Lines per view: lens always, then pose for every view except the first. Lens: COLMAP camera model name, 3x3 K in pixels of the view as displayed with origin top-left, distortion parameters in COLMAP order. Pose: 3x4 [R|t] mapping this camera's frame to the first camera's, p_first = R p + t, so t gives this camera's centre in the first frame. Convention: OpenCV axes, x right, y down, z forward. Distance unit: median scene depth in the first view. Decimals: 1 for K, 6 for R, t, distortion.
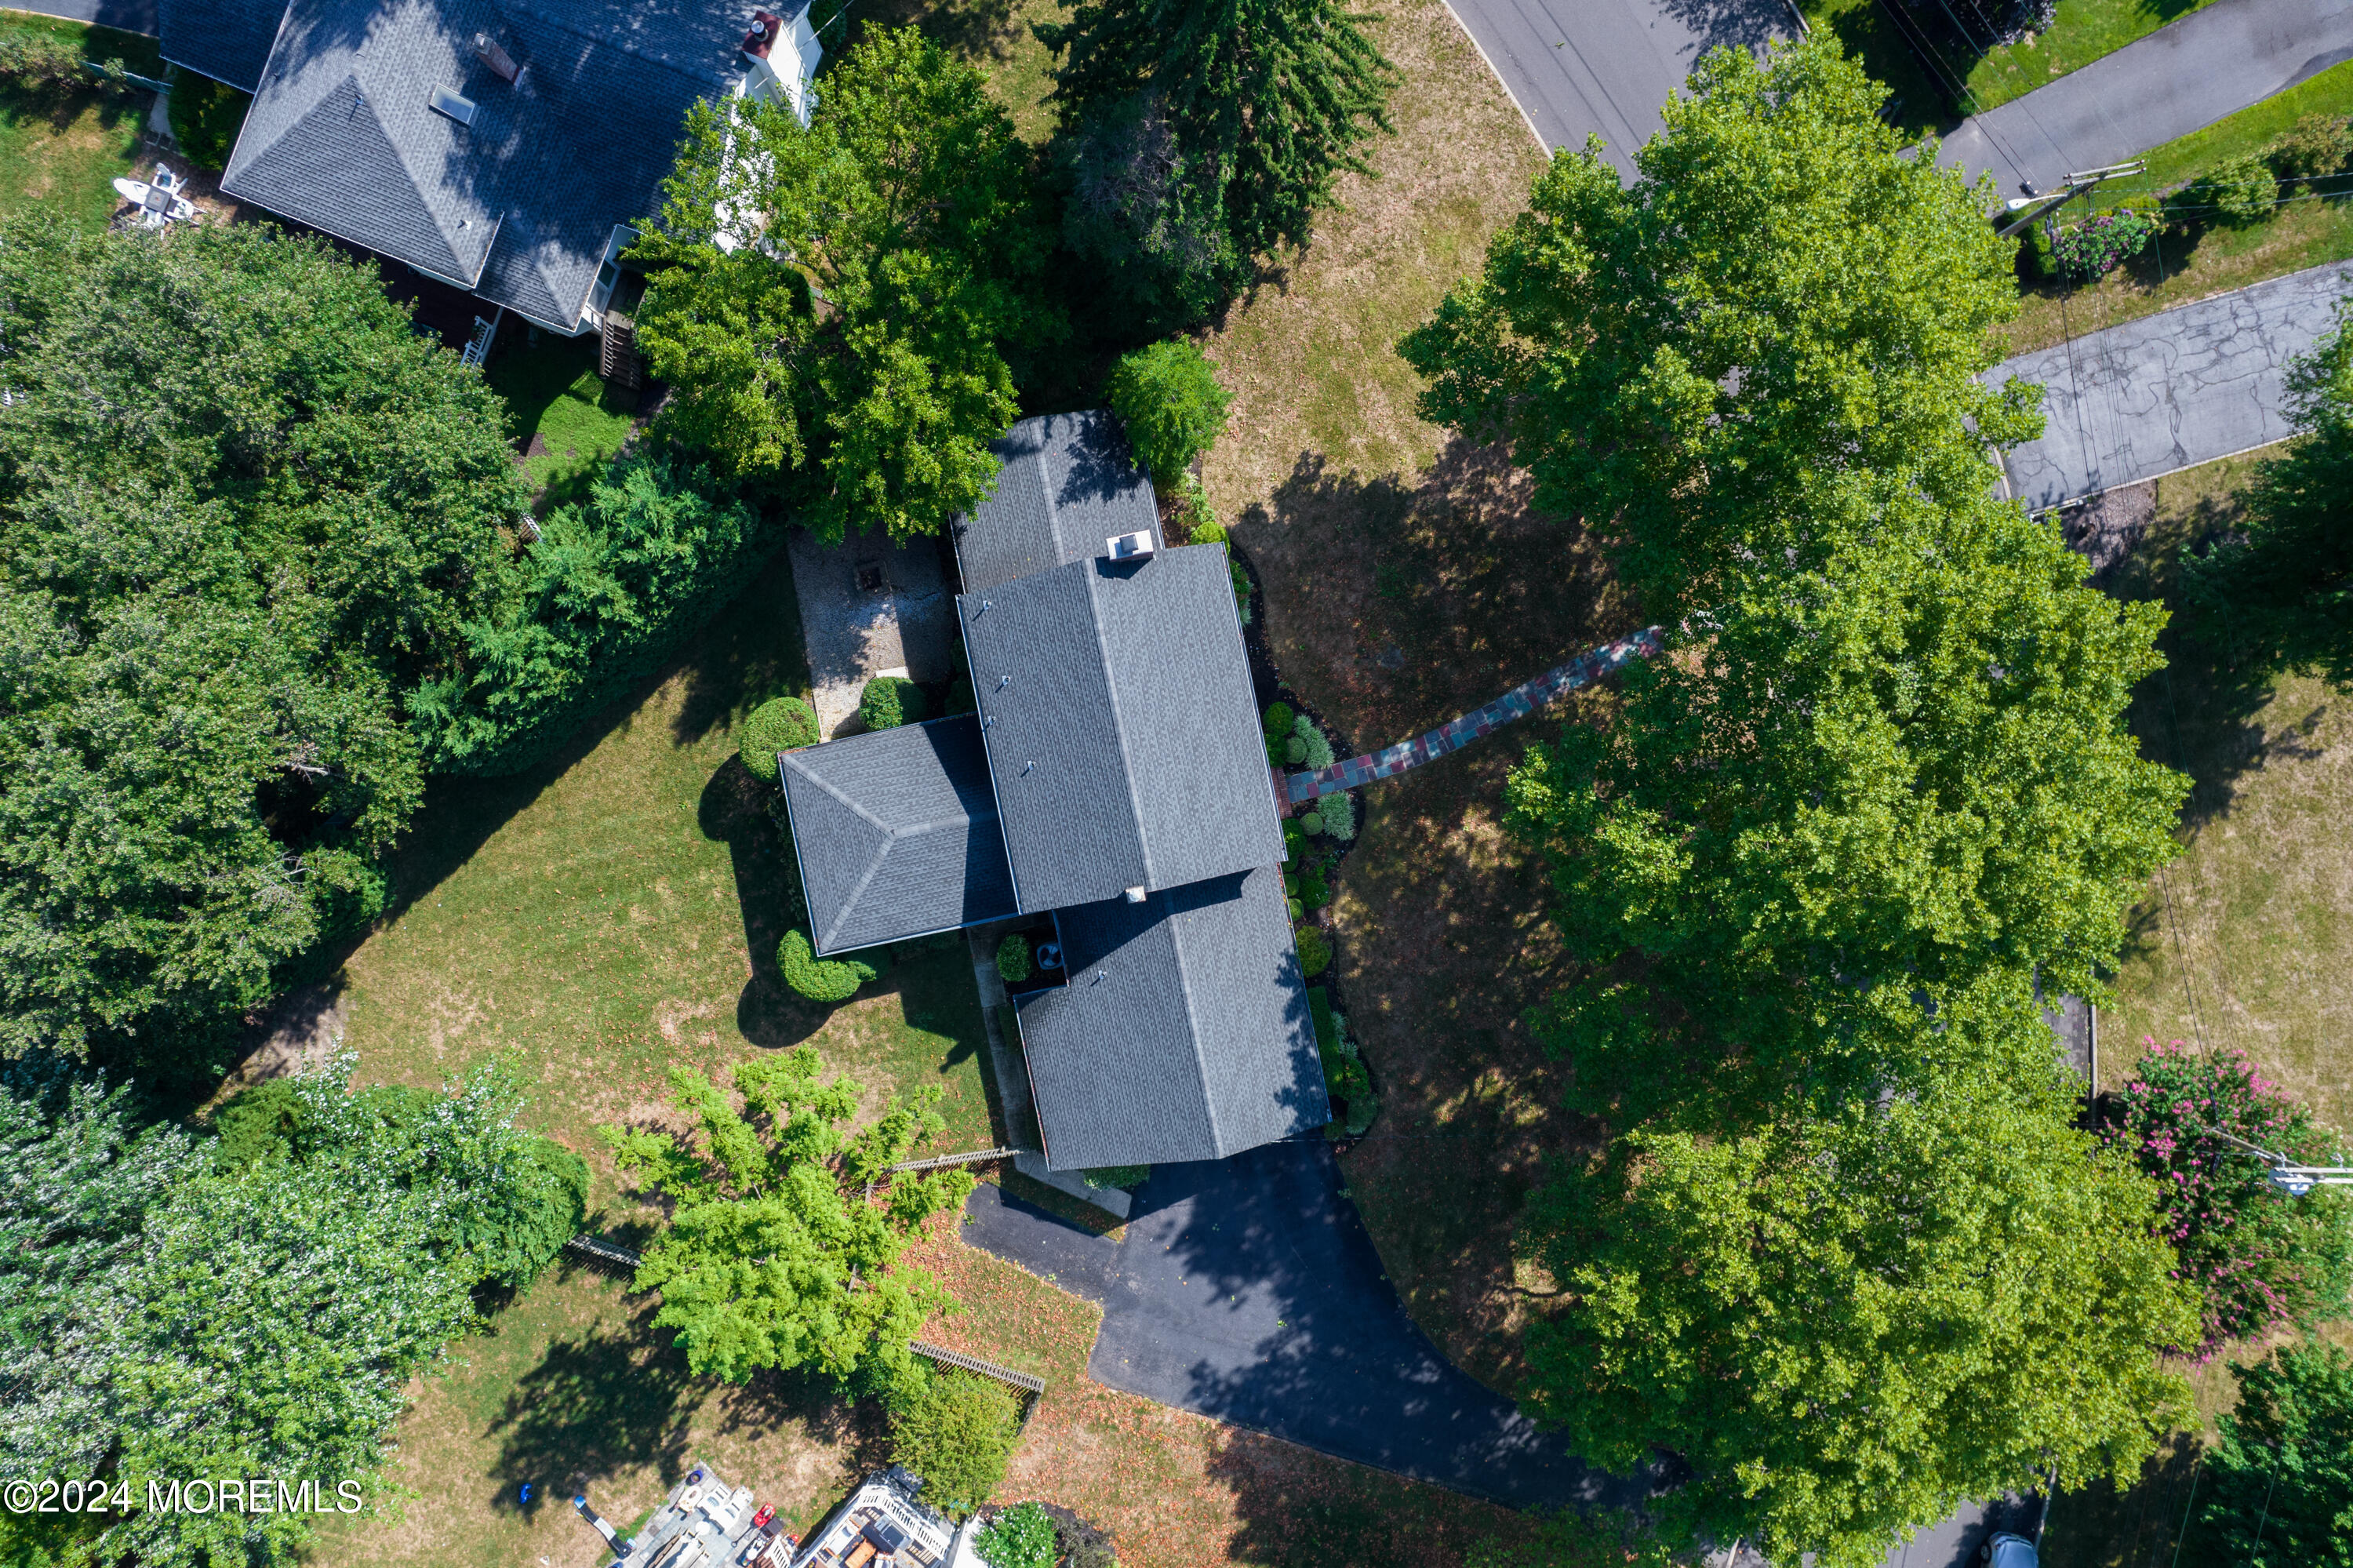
lens RADIAL K [[1086.1, 0, 1169.6], [0, 1086.1, 782.9], [0, 0, 1]] dist [-0.031252, 0.010905]
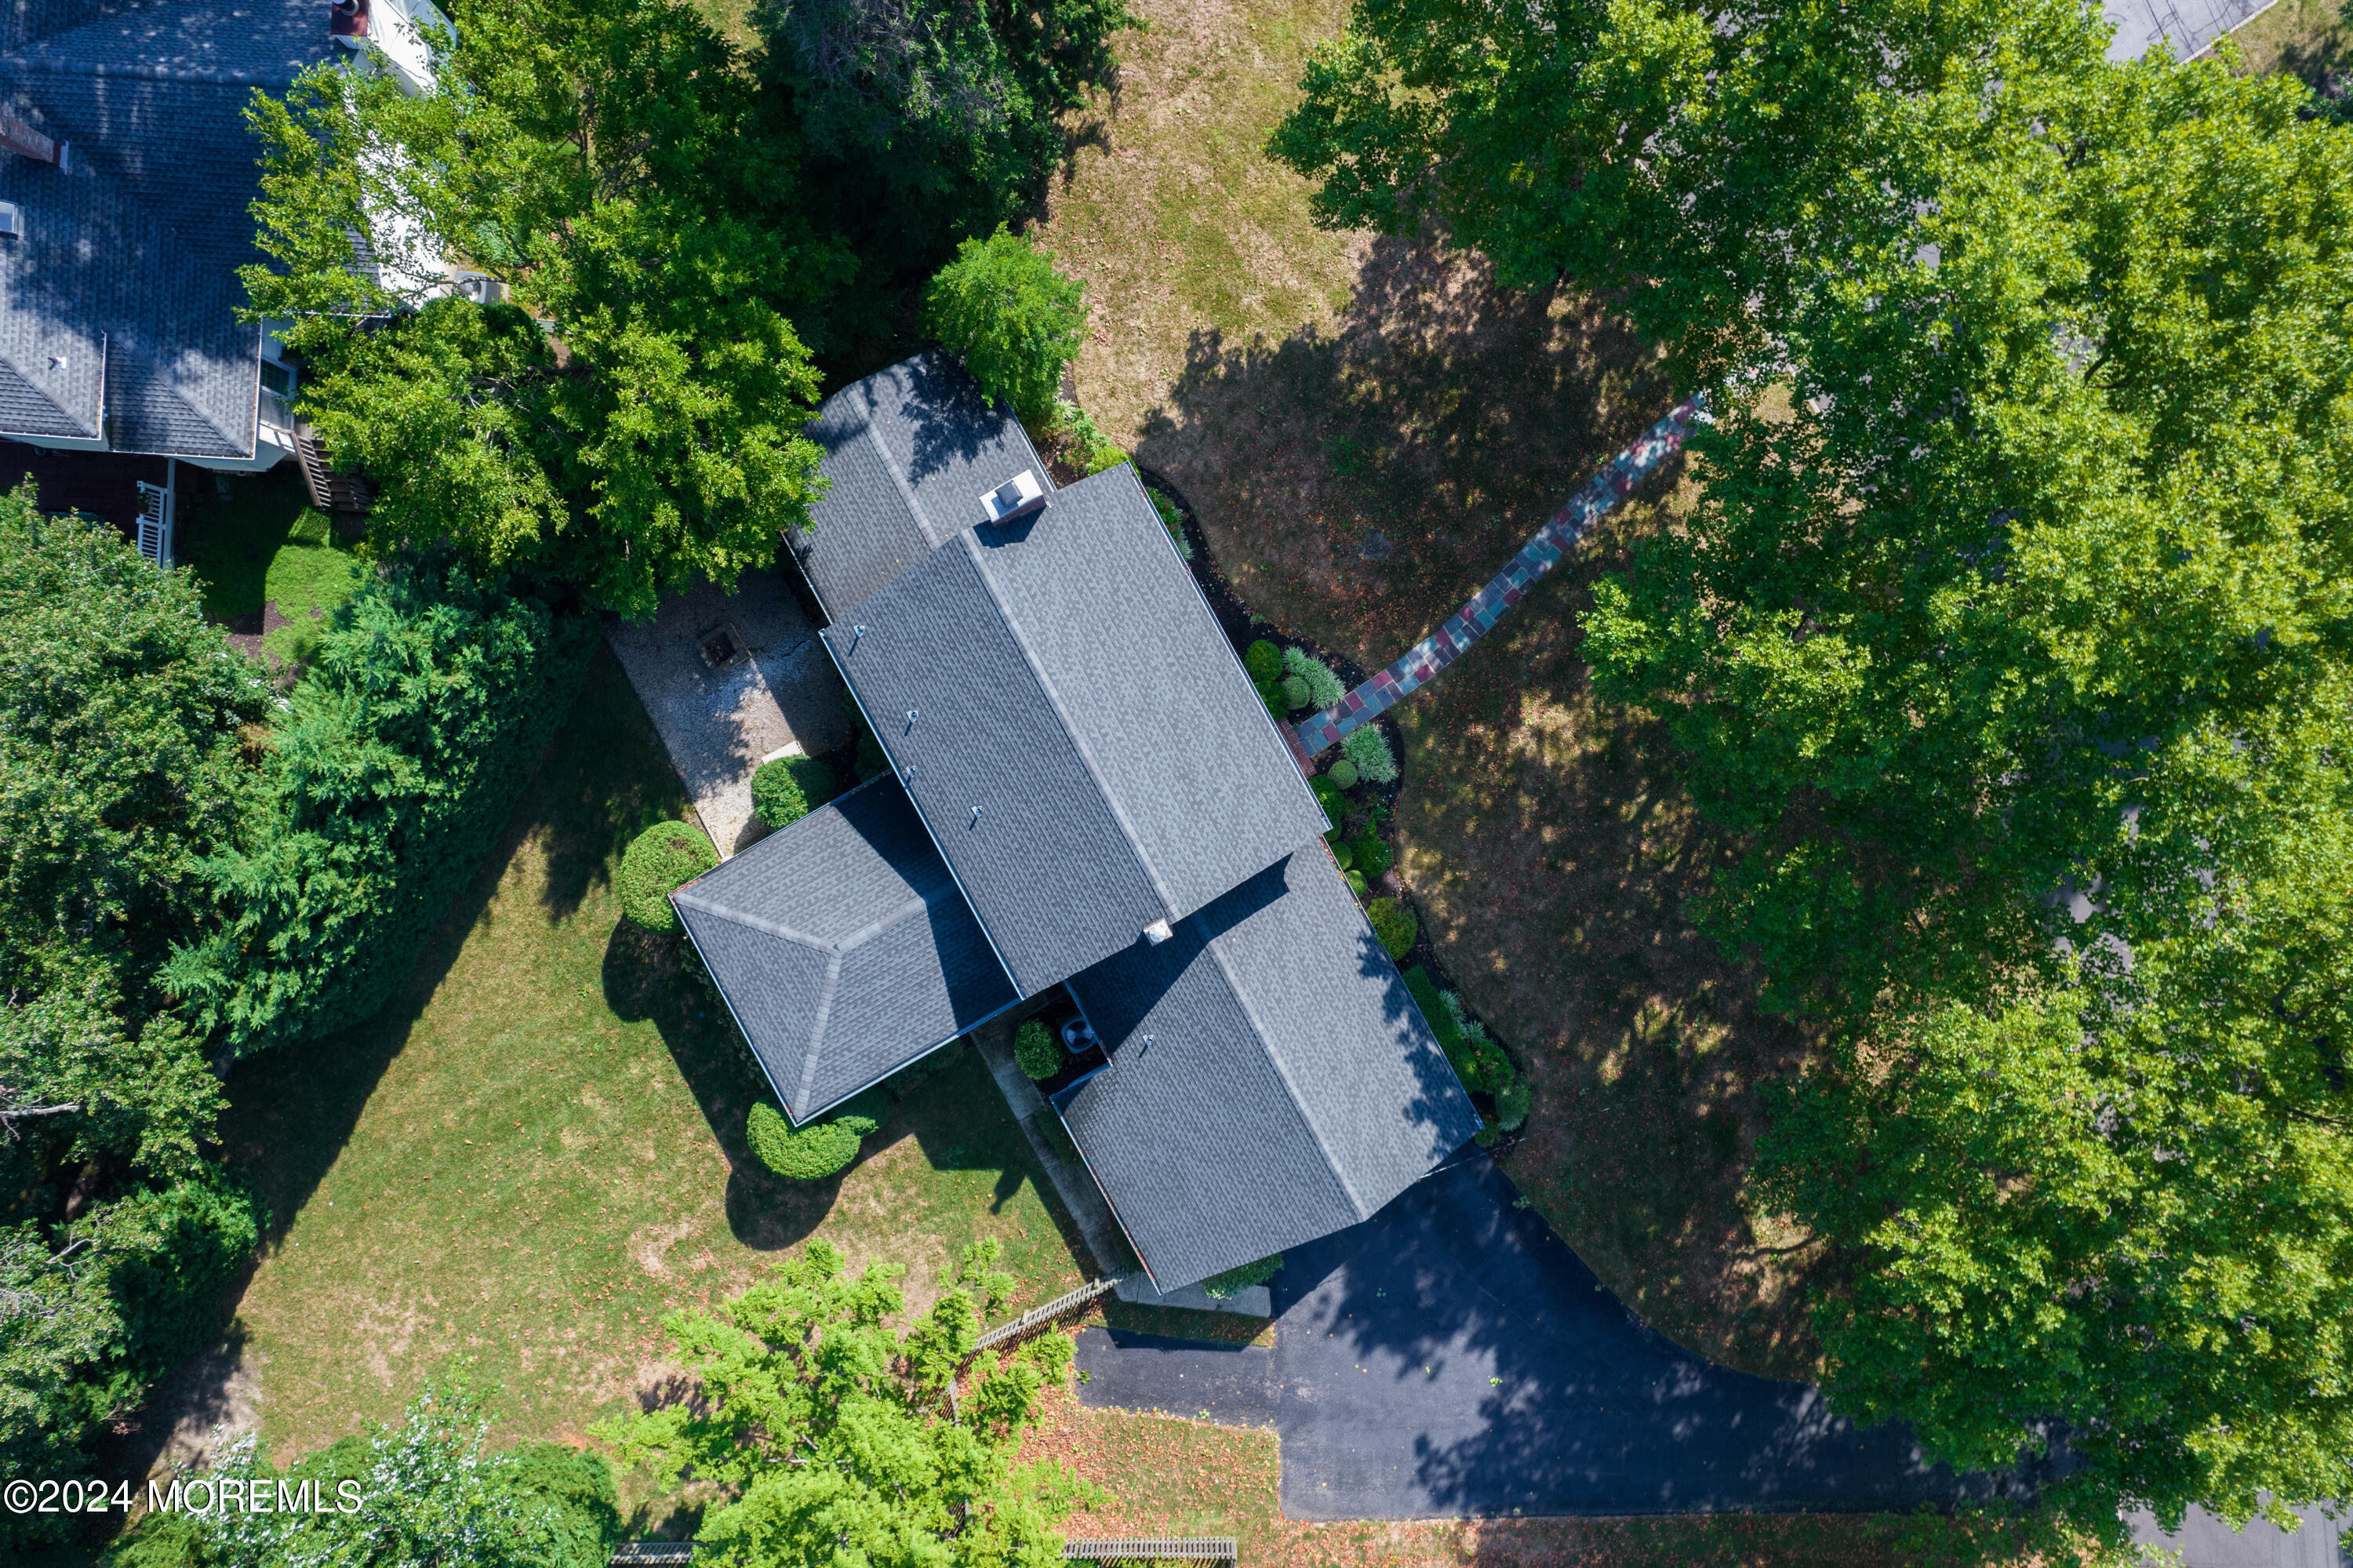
lens RADIAL K [[1086.1, 0, 1169.6], [0, 1086.1, 782.9], [0, 0, 1]] dist [-0.031252, 0.010905]
pose [[0.952966, -0.302987, 0.007317, 0.002423], [0.303007, 0.952987, -0.001649, 0.006447], [-0.006473, 0.003789, 0.999972, 0.215012]]
